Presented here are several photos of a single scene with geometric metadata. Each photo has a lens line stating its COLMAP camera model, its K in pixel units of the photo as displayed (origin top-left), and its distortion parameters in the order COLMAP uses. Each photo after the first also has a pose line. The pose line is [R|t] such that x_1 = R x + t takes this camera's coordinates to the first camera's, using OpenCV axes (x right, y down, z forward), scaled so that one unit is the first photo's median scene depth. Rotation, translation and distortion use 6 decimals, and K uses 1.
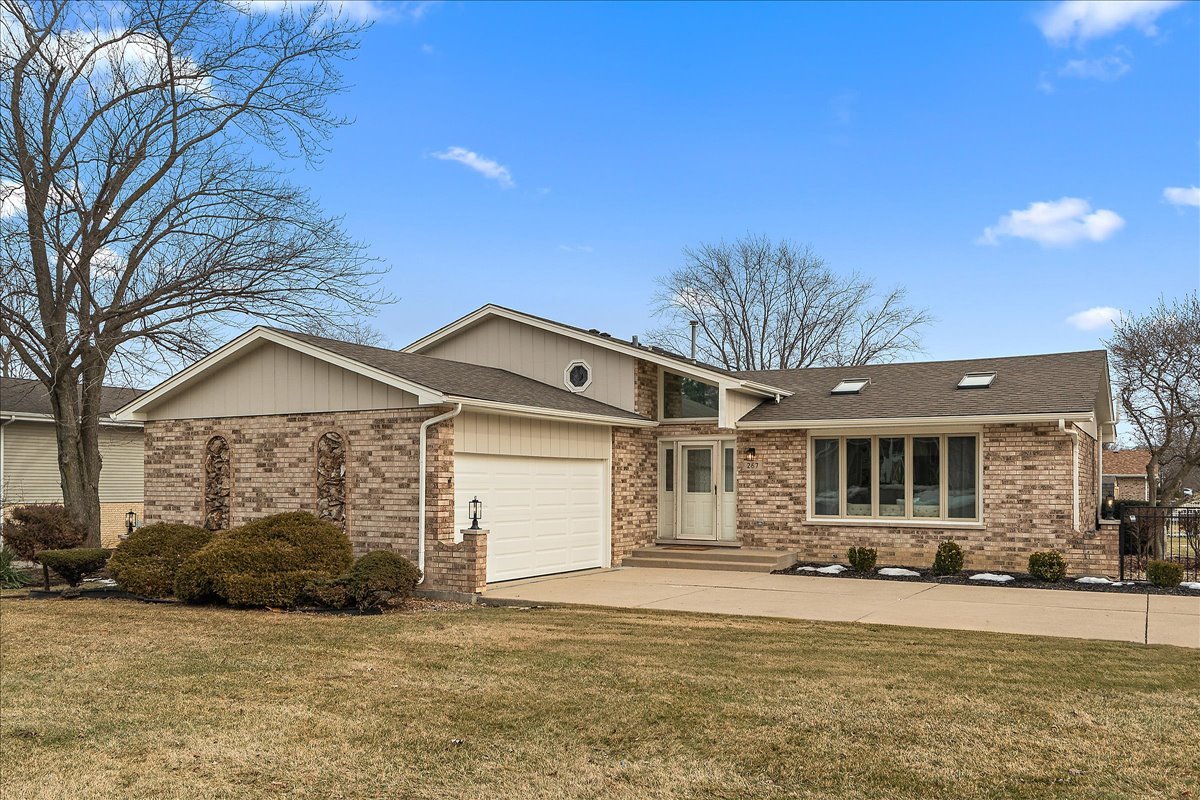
lens RADIAL K [[923.2, 0, 632.6], [0, 923.2, 473.6], [0, 0, 1]] dist [-0.007058, 0.012785]
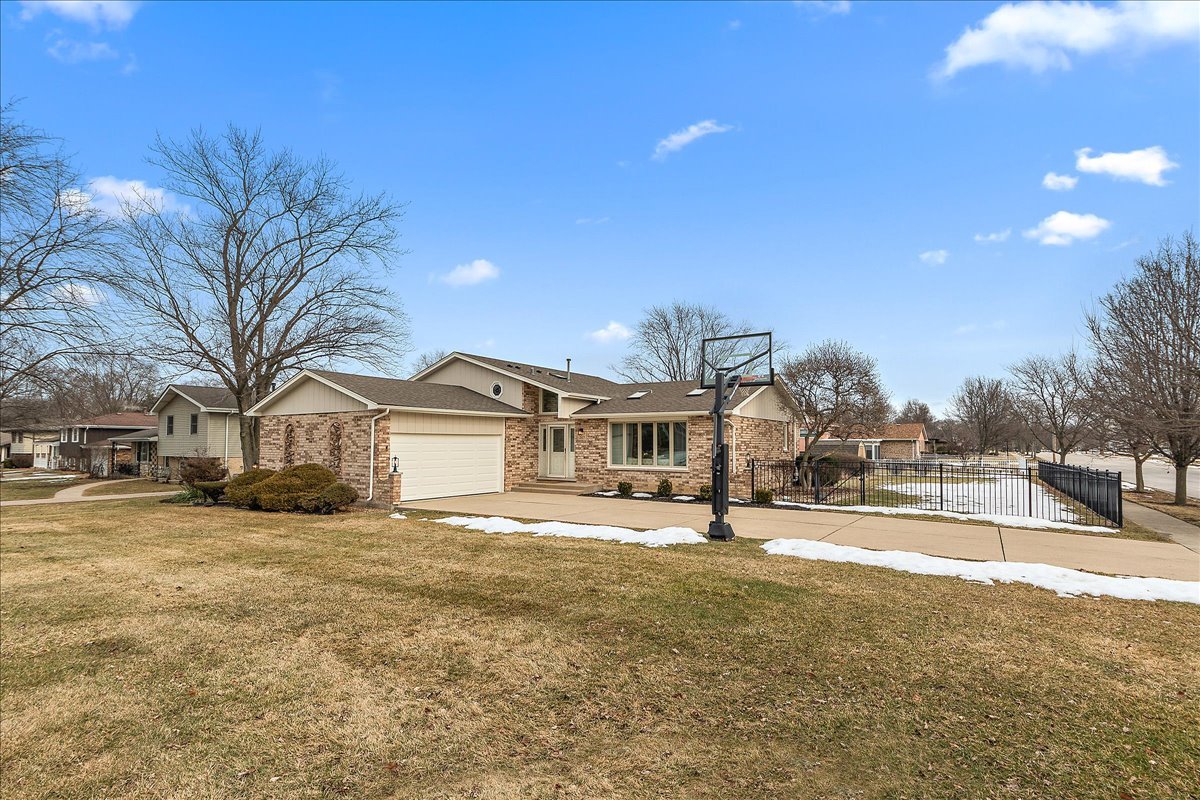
lens RADIAL K [[546.6, 0, 609.8], [0, 546.6, 418.3], [0, 0, 1]] dist [-0.007467, -0.000586]
pose [[0.998524, -0.004588, -0.054116, 0.272680], [0.002674, 0.999370, -0.035380, -0.009572], [0.054244, 0.035183, 0.997908, -0.111561]]
